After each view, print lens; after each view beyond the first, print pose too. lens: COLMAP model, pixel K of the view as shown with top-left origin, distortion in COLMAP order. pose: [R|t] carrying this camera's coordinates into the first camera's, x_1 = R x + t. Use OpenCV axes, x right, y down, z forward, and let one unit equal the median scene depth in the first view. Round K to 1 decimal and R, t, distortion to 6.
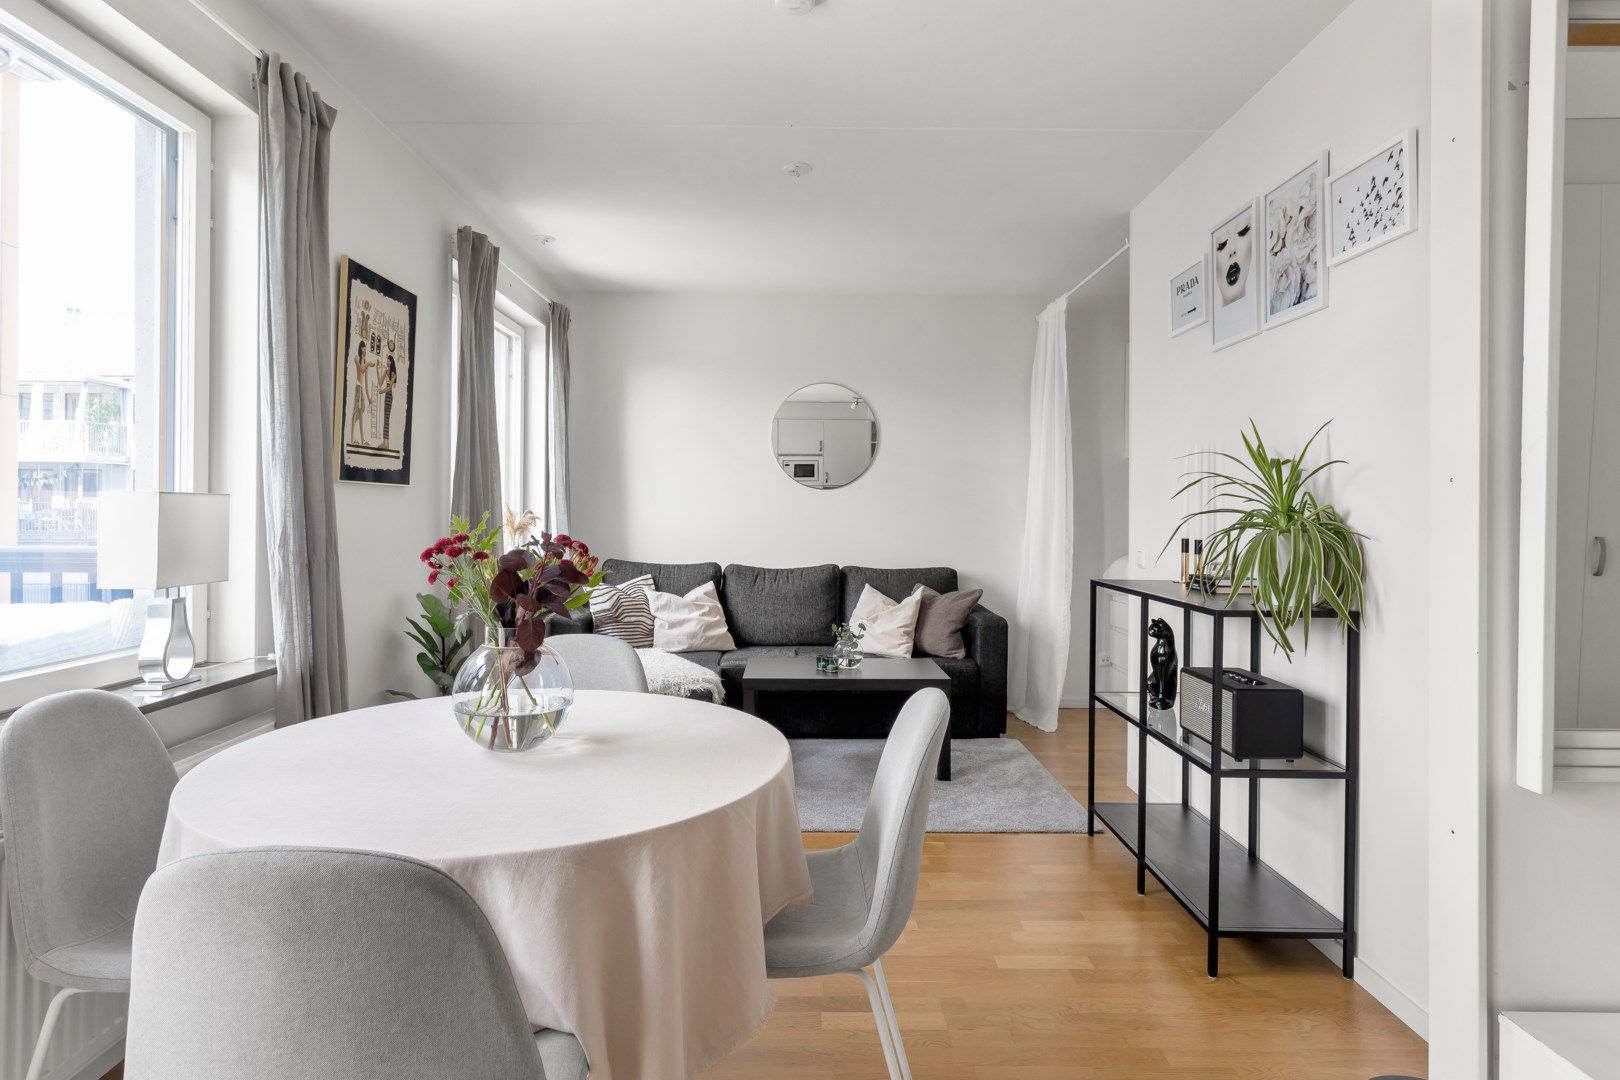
lens RADIAL K [[893.1, 0, 808.1], [0, 893.1, 517.1], [0, 0, 1]] dist [0.001232, 0.004689]
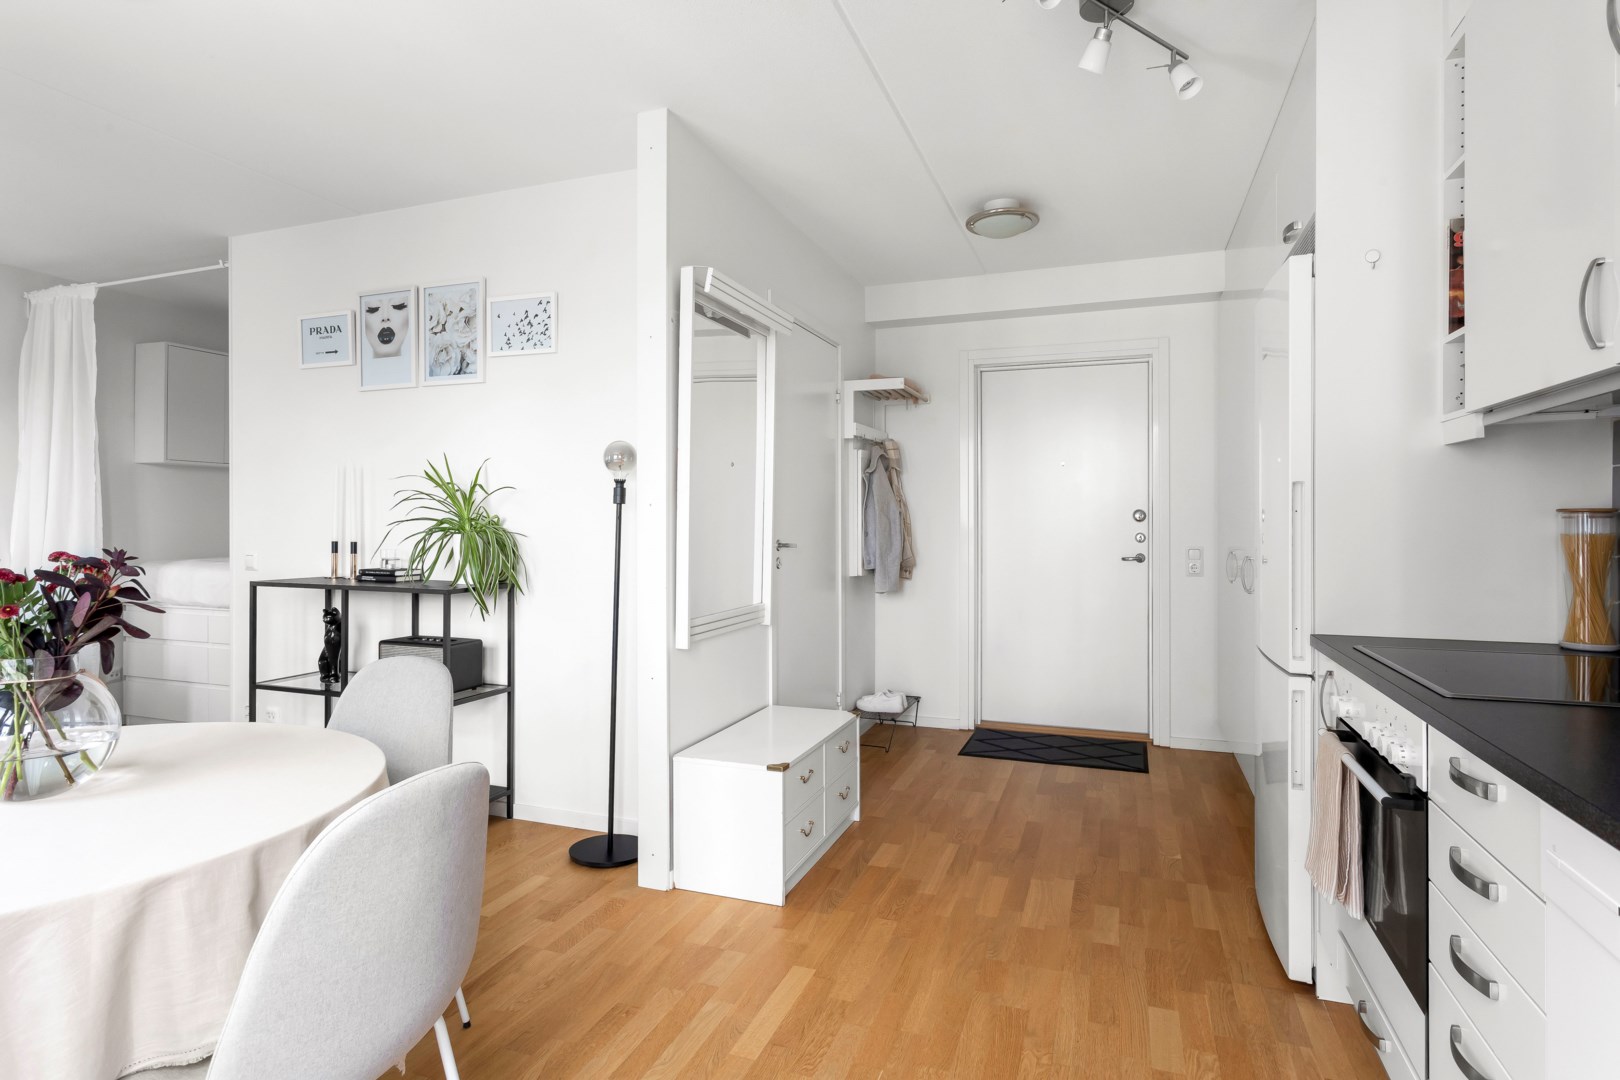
lens RADIAL K [[857.8, 0, 807.9], [0, 857.8, 516.1], [0, 0, 1]] dist [-0.007755, -0.000044]
pose [[0.346943, -0.001073, 0.937886, -0.378274], [0.004347, 0.999990, -0.000464, -0.005746], [-0.937876, 0.004237, 0.346944, -0.001266]]
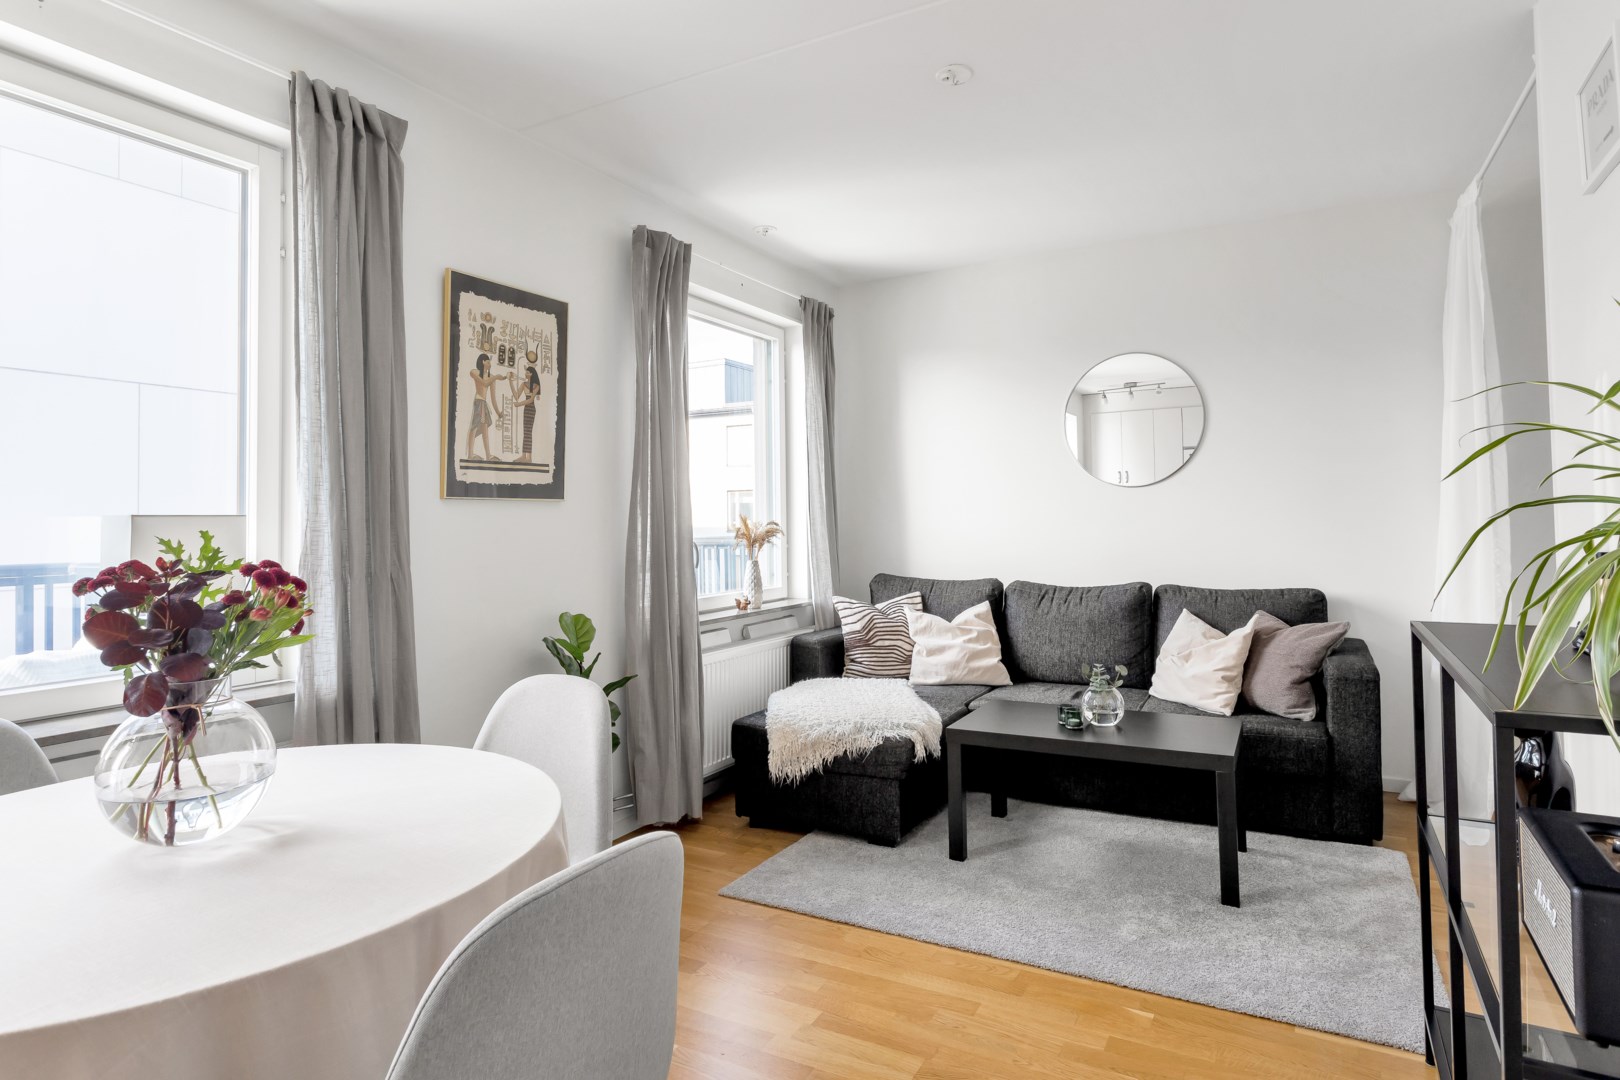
lens RADIAL K [[893.1, 0, 829.8], [0, 893.1, 497.3], [0, 0, 1]] dist [0.001232, 0.004689]
pose [[0.877263, -0.033111, -0.478867, 0.235936], [0.018618, 0.999214, -0.034984, 0.000782], [0.479650, 0.021774, 0.877190, 0.259711]]
